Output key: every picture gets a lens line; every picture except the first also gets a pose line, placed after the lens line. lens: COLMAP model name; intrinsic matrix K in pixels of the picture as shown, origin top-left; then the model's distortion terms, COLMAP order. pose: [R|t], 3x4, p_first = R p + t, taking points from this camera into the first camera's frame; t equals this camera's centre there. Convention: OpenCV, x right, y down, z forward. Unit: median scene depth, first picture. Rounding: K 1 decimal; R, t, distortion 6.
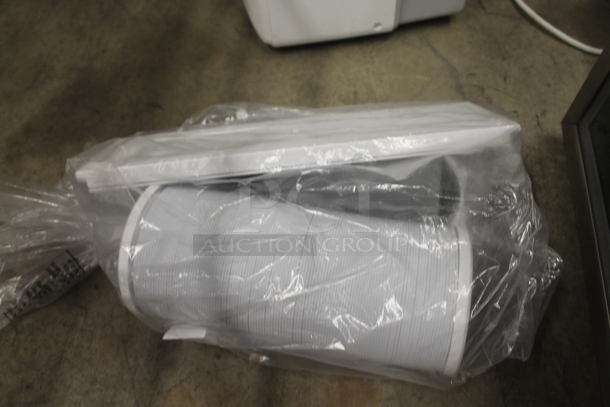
lens RADIAL K [[522.7, 0, 305.0], [0, 522.7, 203.5], [0, 0, 1]] dist [-0.177858, 0.158561]
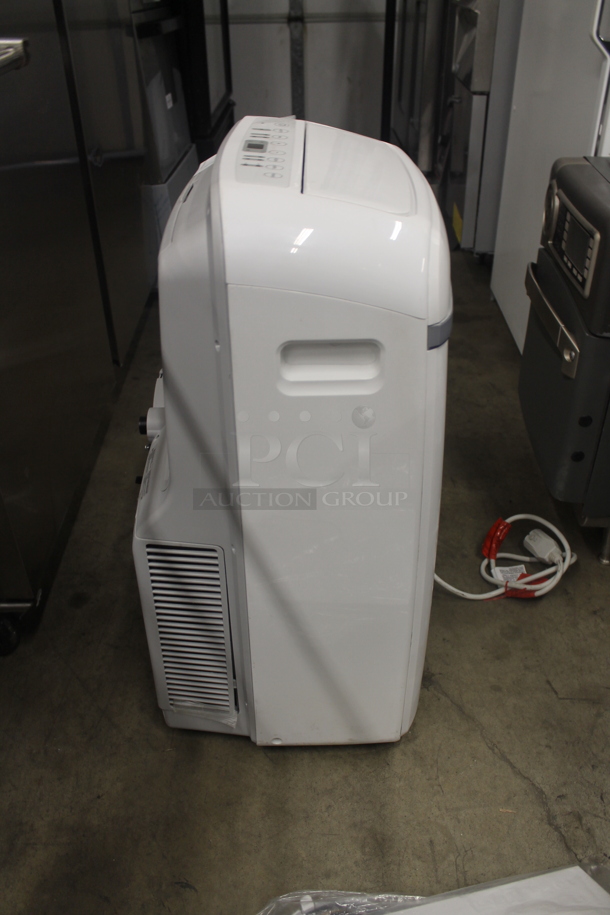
lens RADIAL K [[784.1, 0, 305.0], [0, 784.1, 457.5], [0, 0, 1]] dist [-0.177858, 0.158561]
pose [[0.992966, -0.053843, 0.105444, -0.191595], [0.091375, 0.914848, -0.393325, -0.315971], [-0.075287, 0.400193, 0.913333, -0.317564]]
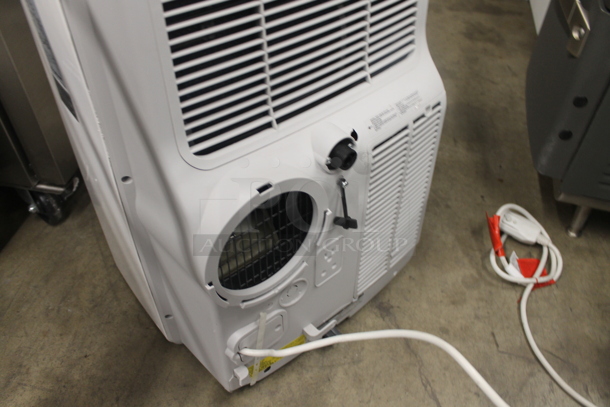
lens RADIAL K [[522.7, 0, 305.0], [0, 522.7, 203.5], [0, 0, 1]] dist [-0.177858, 0.158561]
pose [[0.994903, 0.094811, -0.034332, 0.012784], [-0.100074, 0.970152, -0.220883, -0.443097], [0.012365, 0.223193, 0.974696, 0.032634]]
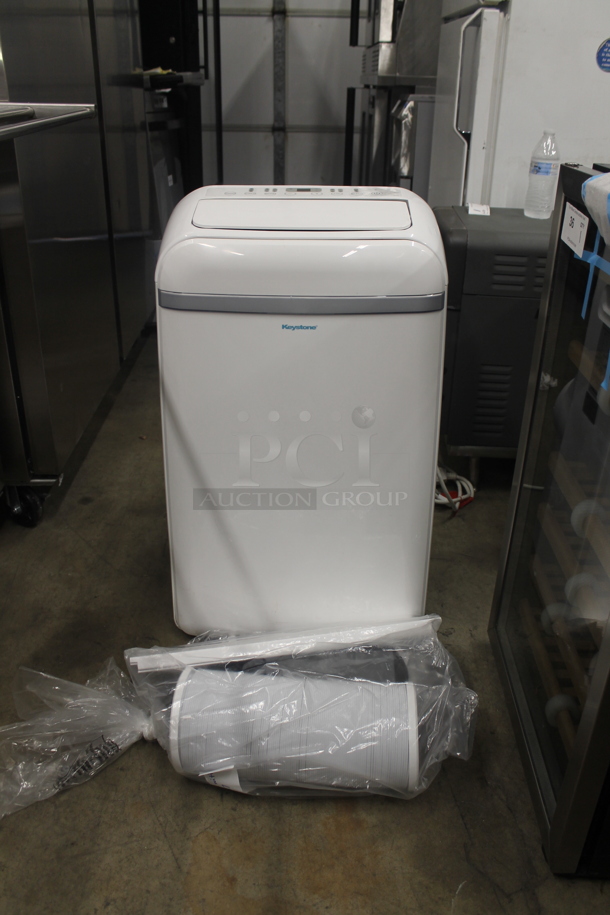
lens RADIAL K [[784.1, 0, 305.0], [0, 784.1, 457.5], [0, 0, 1]] dist [-0.177858, 0.158561]
pose [[0.992094, -0.010948, 0.125021, -0.157825], [0.074107, 0.855069, -0.513192, 0.377369], [-0.101284, 0.518399, 0.849120, -0.723057]]
